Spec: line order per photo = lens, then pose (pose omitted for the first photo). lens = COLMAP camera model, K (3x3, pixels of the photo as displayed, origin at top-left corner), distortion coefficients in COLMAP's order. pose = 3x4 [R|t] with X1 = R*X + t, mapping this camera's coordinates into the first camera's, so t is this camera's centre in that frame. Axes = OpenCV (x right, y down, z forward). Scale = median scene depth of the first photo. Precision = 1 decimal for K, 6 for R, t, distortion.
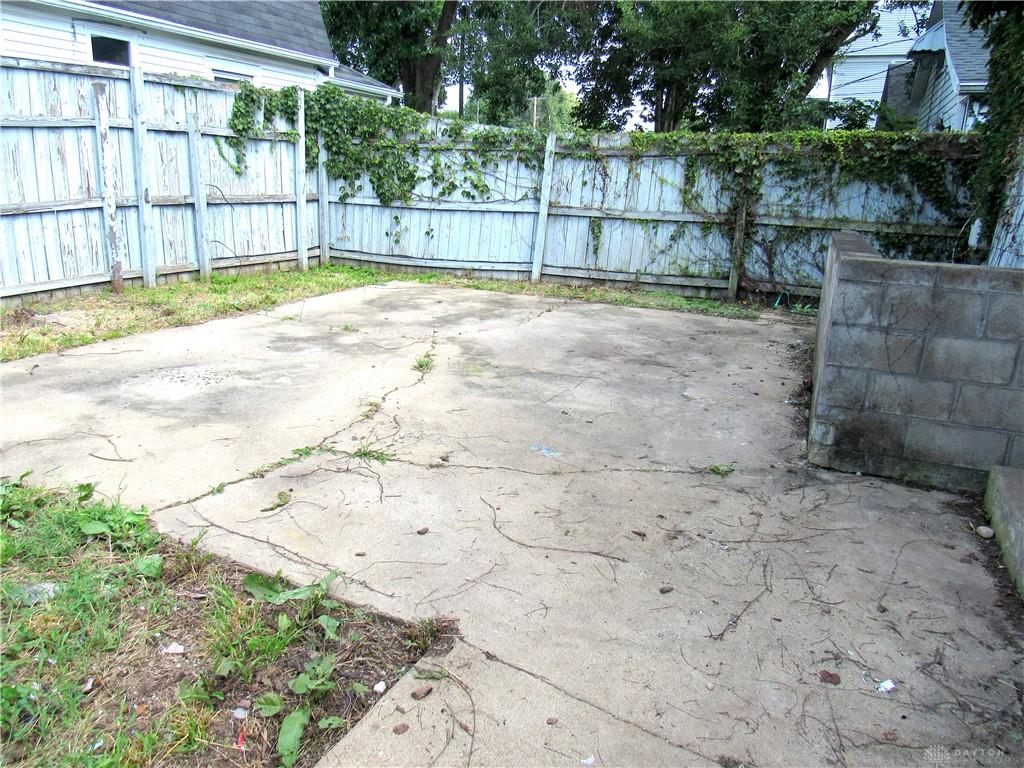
lens RADIAL K [[752.4, 0, 512.0], [0, 752.4, 384.0], [0, 0, 1]] dist [-0.026797, 0.003679]
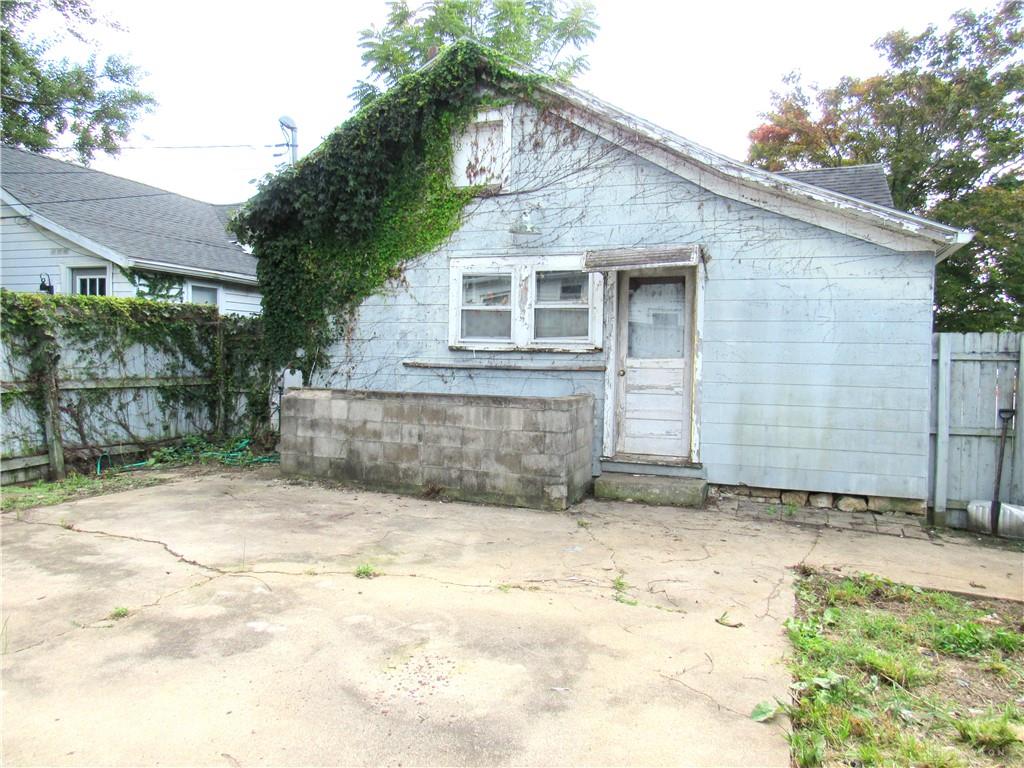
lens RADIAL K [[752.4, 0, 512.0], [0, 752.4, 384.0], [0, 0, 1]] dist [-0.026797, 0.003679]
pose [[-0.087309, -0.081577, 0.992835, -0.713319], [0.231373, 0.967726, 0.099860, -0.206795], [-0.968939, 0.238435, -0.065617, 0.587375]]
